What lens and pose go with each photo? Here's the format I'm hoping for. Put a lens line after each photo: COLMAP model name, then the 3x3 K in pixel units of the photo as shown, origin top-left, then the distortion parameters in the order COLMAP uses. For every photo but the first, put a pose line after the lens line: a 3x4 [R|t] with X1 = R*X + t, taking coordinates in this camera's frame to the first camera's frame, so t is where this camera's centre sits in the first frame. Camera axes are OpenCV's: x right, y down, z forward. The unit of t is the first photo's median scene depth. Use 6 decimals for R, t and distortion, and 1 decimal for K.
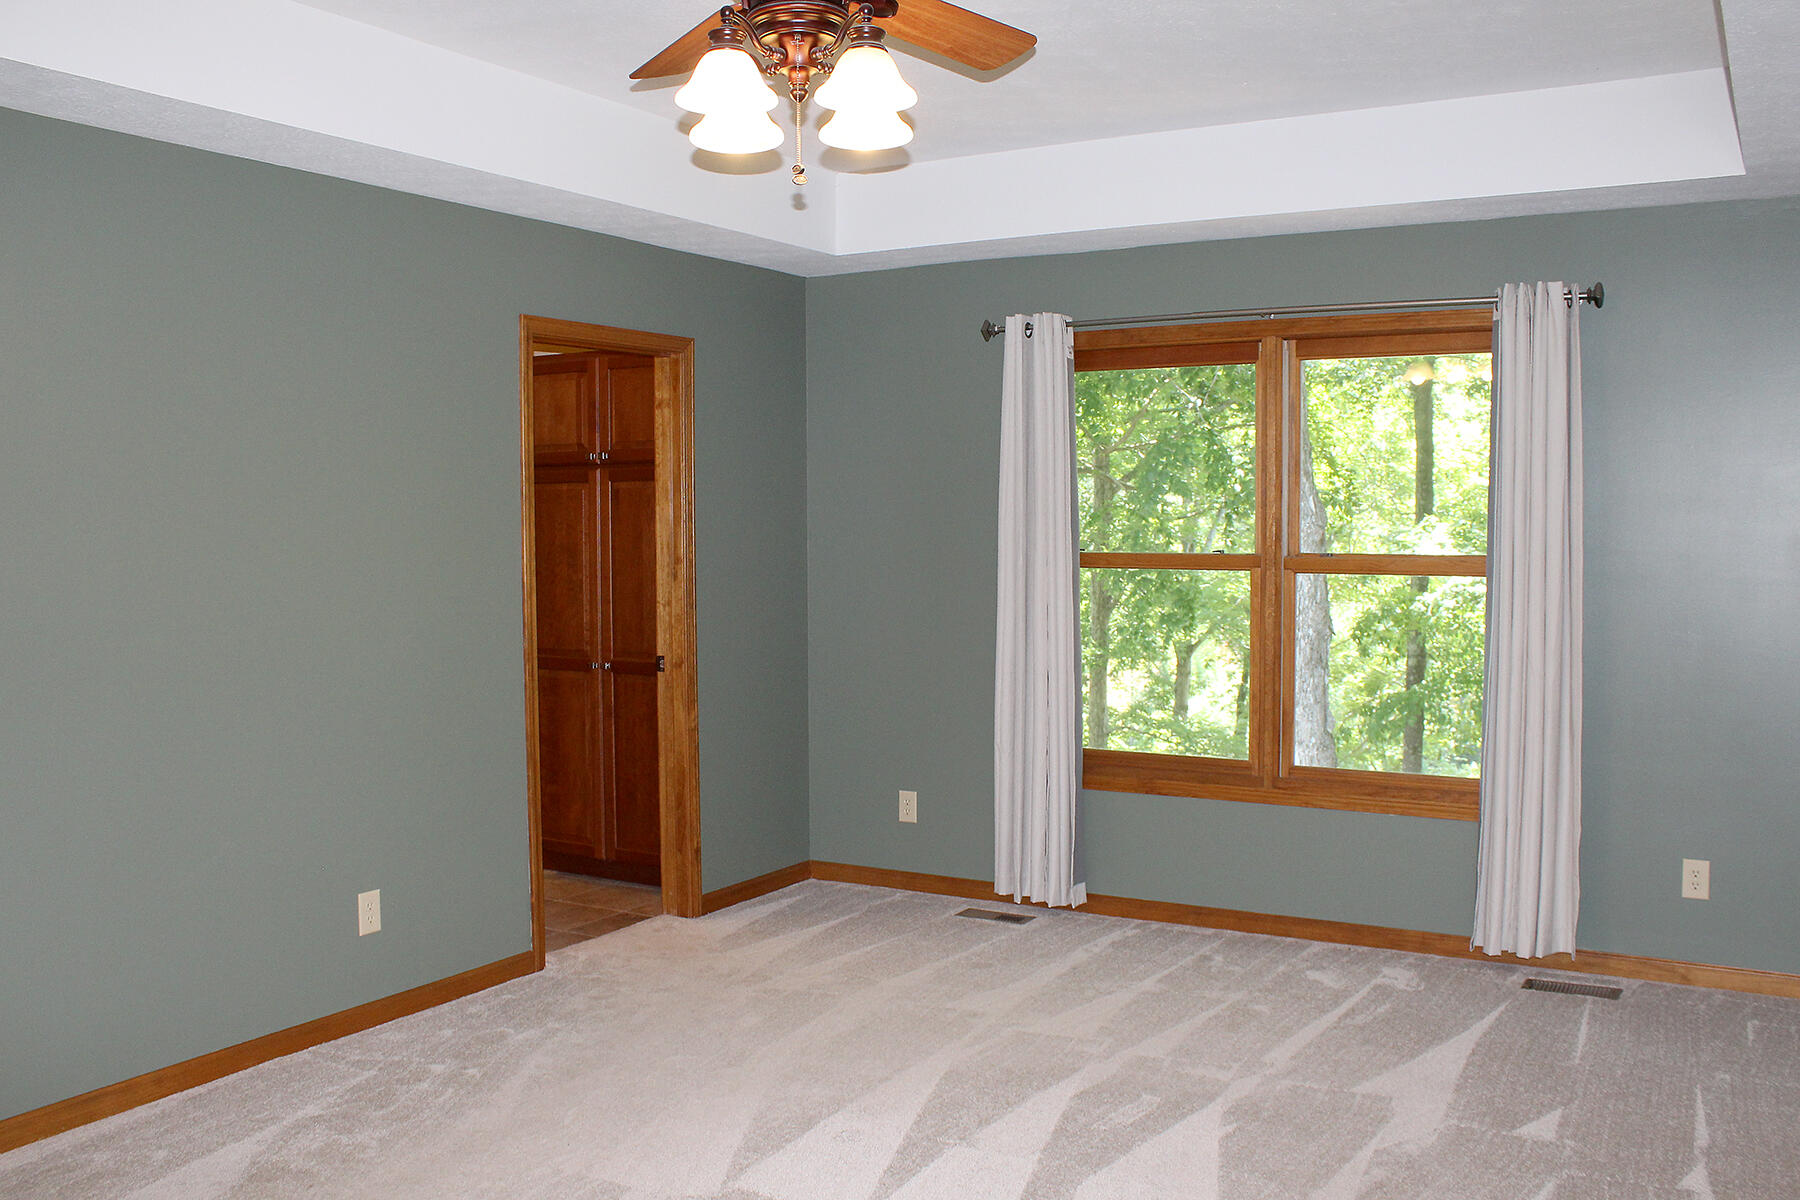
lens RADIAL K [[1638.1, 0, 900.0], [0, 1638.1, 600.0], [0, 0, 1]] dist [-0.112303, 0.002561]
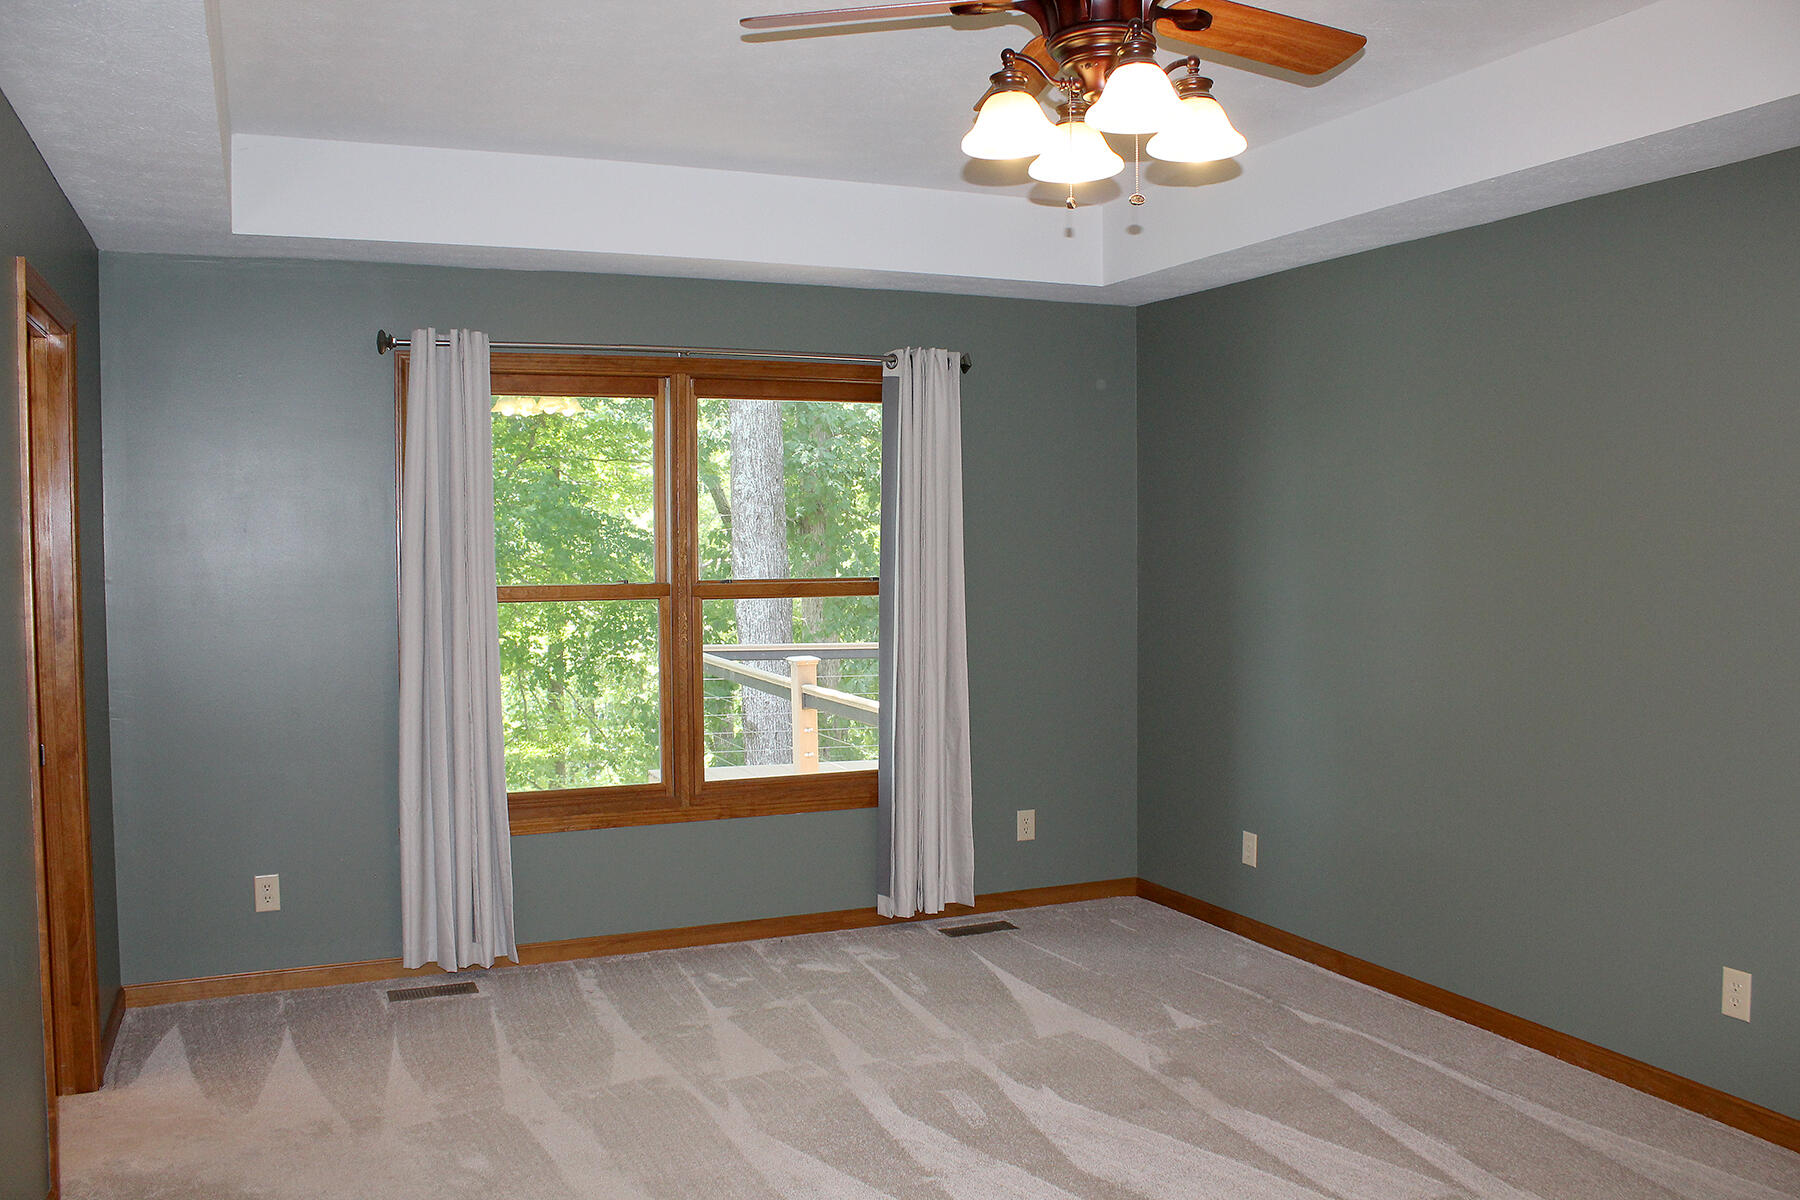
lens RADIAL K [[1528.4, 0, 900.0], [0, 1528.4, 600.0], [0, 0, 1]] dist [-0.160452, 0.122729]
pose [[0.584191, -0.037522, 0.810749, -0.509805], [0.047293, 0.998807, 0.012148, -0.023579], [-0.810237, 0.031246, 0.585269, 0.335707]]
